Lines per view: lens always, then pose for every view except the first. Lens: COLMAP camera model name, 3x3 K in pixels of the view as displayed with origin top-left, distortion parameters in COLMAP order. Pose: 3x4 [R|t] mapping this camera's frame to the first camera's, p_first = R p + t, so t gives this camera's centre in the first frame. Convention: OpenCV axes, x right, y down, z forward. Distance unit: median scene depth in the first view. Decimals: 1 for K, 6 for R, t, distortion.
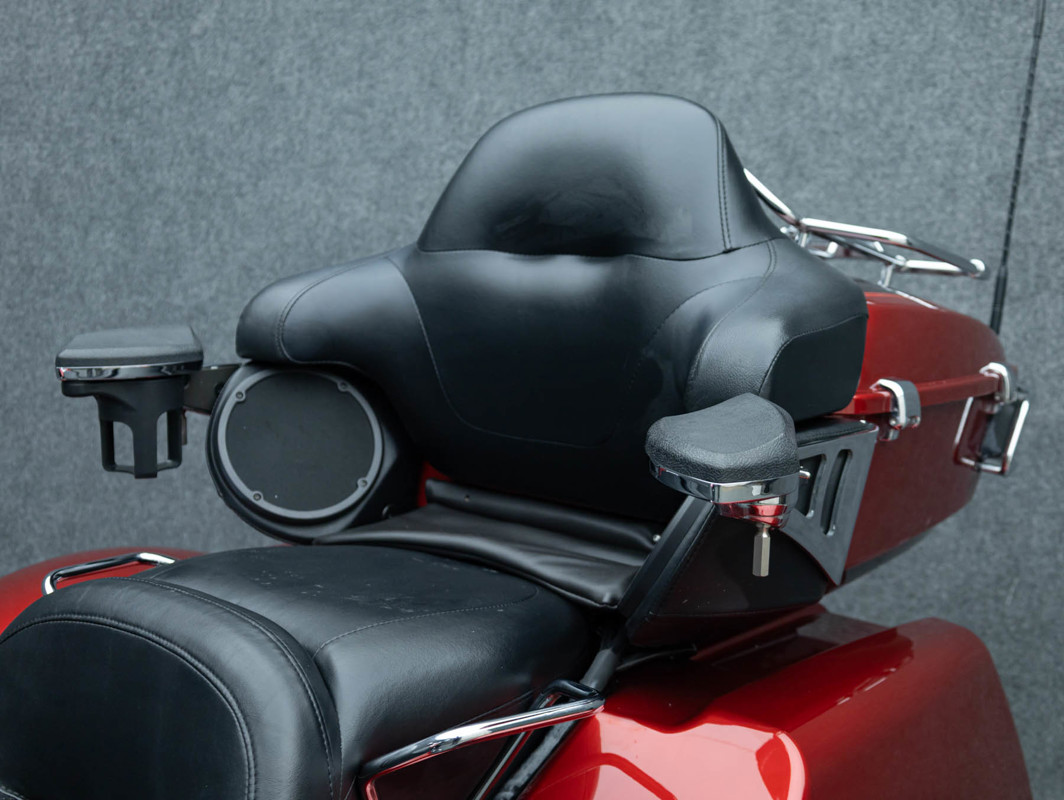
lens RADIAL K [[1272.7, 0, 535.5], [0, 1272.7, 401.0], [0, 0, 1]] dist [0.021815, 0.000000]
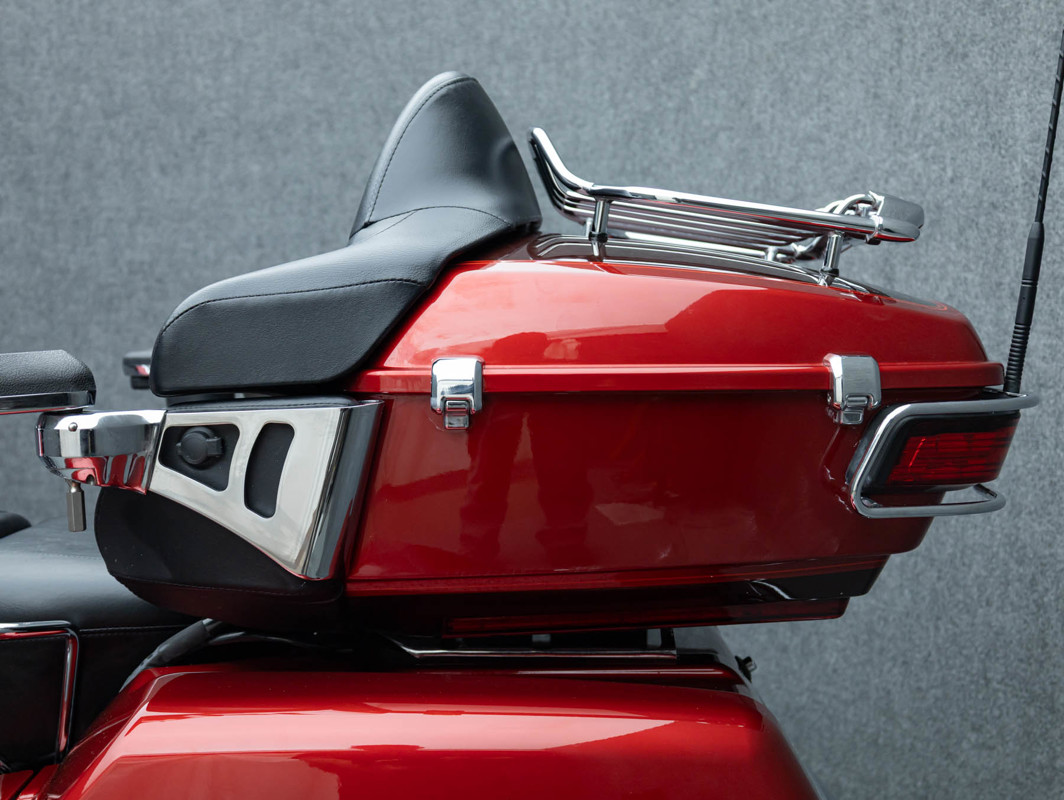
lens RADIAL K [[1363.8, 0, 525.8], [0, 1363.8, 407.5], [0, 0, 1]] dist [0.033477, 0.000000]
pose [[0.620366, 0.005304, -0.784295, 0.519752], [-0.066205, 0.996762, -0.045626, 0.030881], [0.781514, 0.080229, 0.618708, 0.224718]]
